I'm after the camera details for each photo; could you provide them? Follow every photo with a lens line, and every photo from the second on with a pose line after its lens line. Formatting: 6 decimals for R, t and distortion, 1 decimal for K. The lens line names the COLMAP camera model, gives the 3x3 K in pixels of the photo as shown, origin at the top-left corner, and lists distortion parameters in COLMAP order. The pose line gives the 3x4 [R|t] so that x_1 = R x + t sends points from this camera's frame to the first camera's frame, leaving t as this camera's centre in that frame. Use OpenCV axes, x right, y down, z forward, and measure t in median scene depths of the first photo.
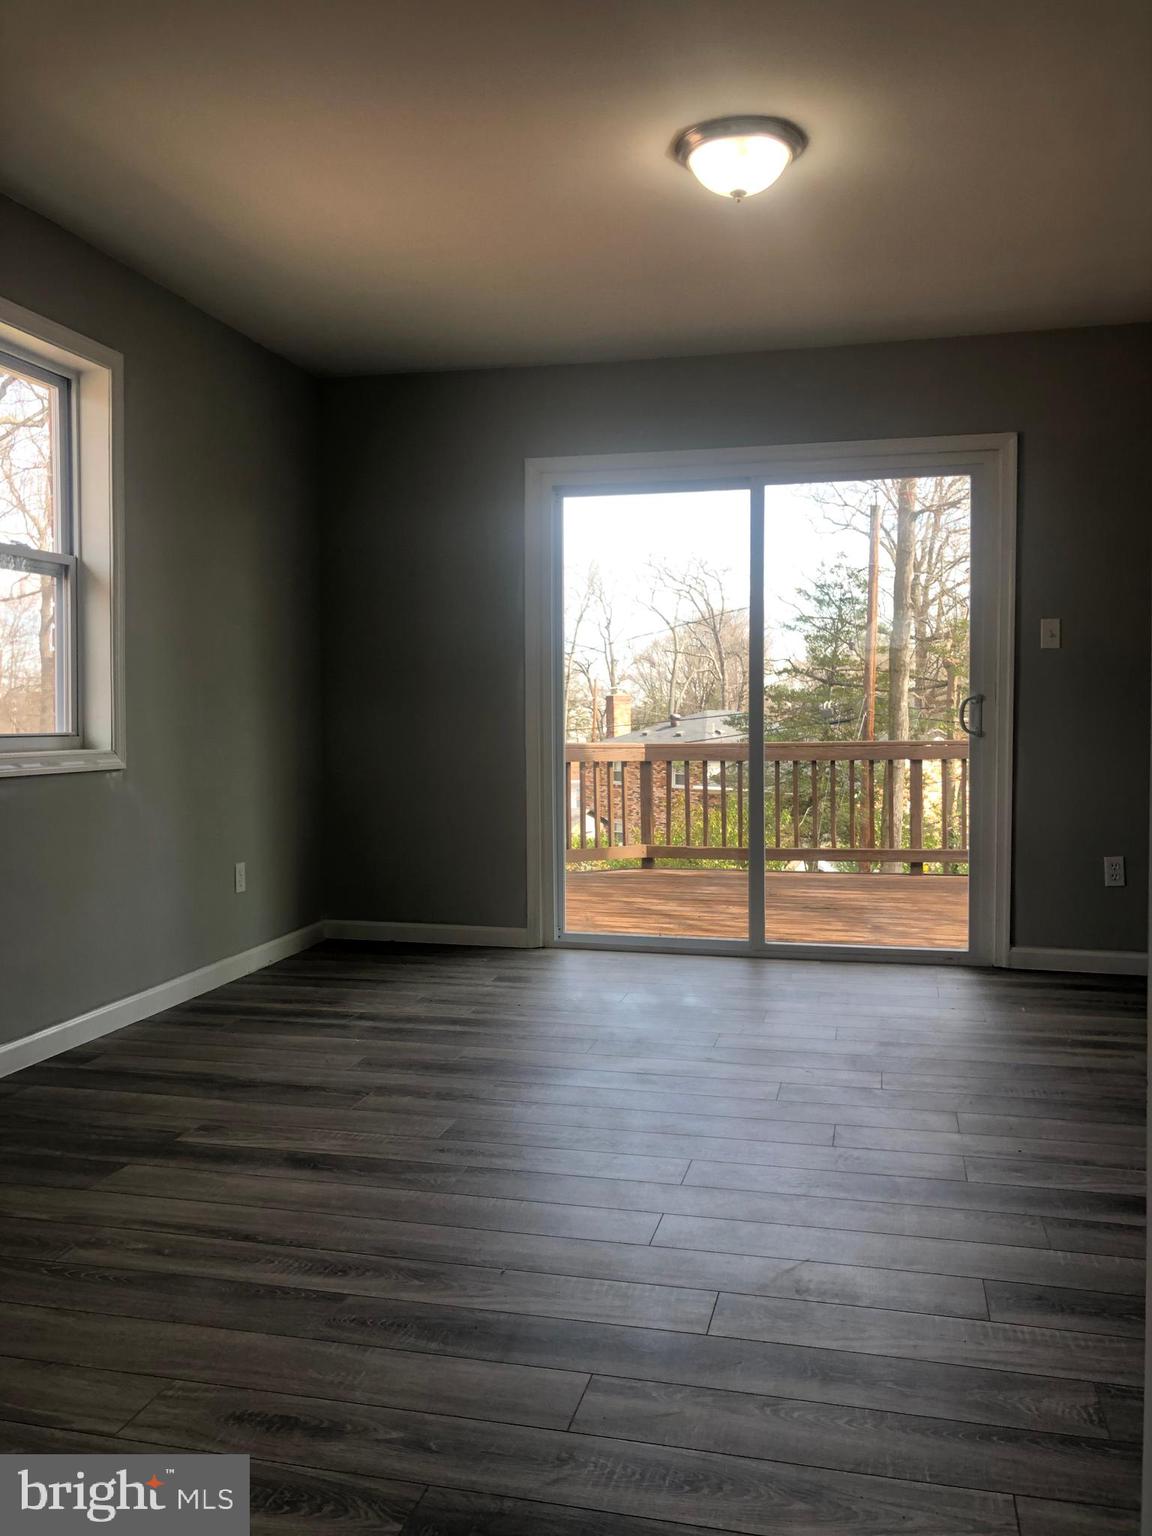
lens RADIAL K [[1259.1, 0, 578.8], [0, 1259.1, 773.9], [0, 0, 1]] dist [0.036042, -0.036315]
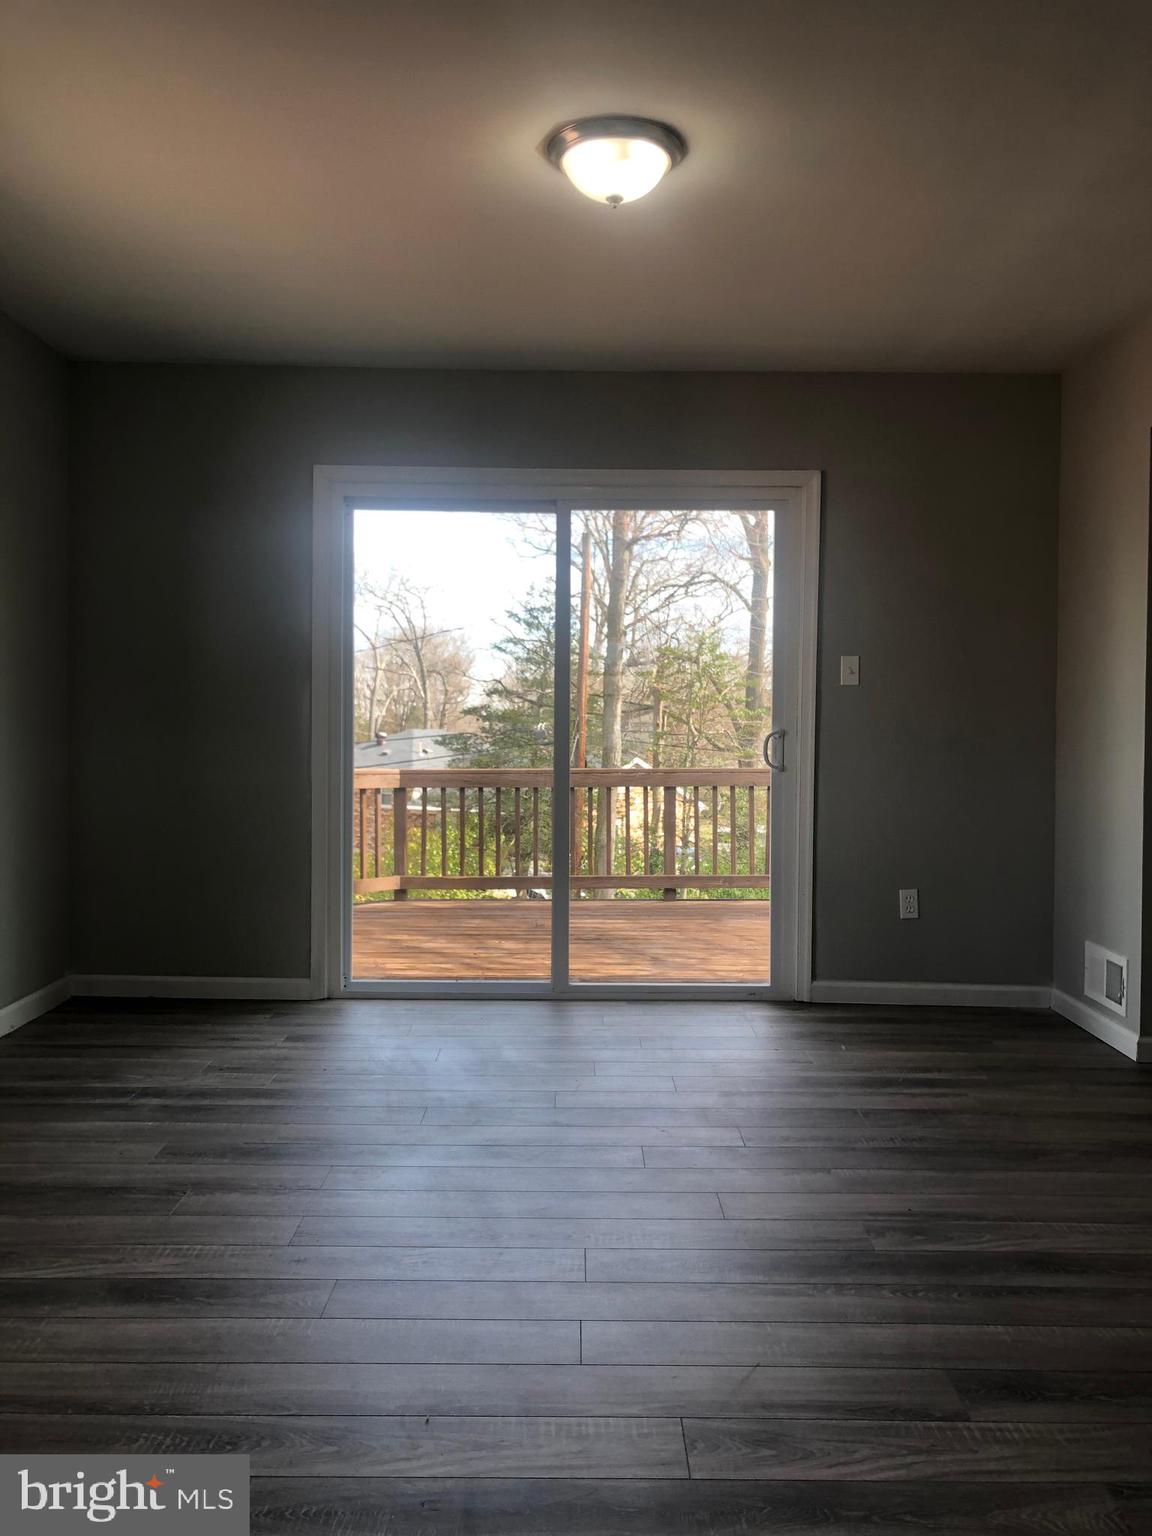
lens RADIAL K [[1259.1, 0, 570.9], [0, 1259.1, 763.2], [0, 0, 1]] dist [0.036042, -0.036315]
pose [[0.970866, 0.006997, 0.239521, -0.096264], [-0.001691, 0.999749, -0.022352, -0.014856], [-0.239617, 0.021296, 0.970634, 0.080832]]
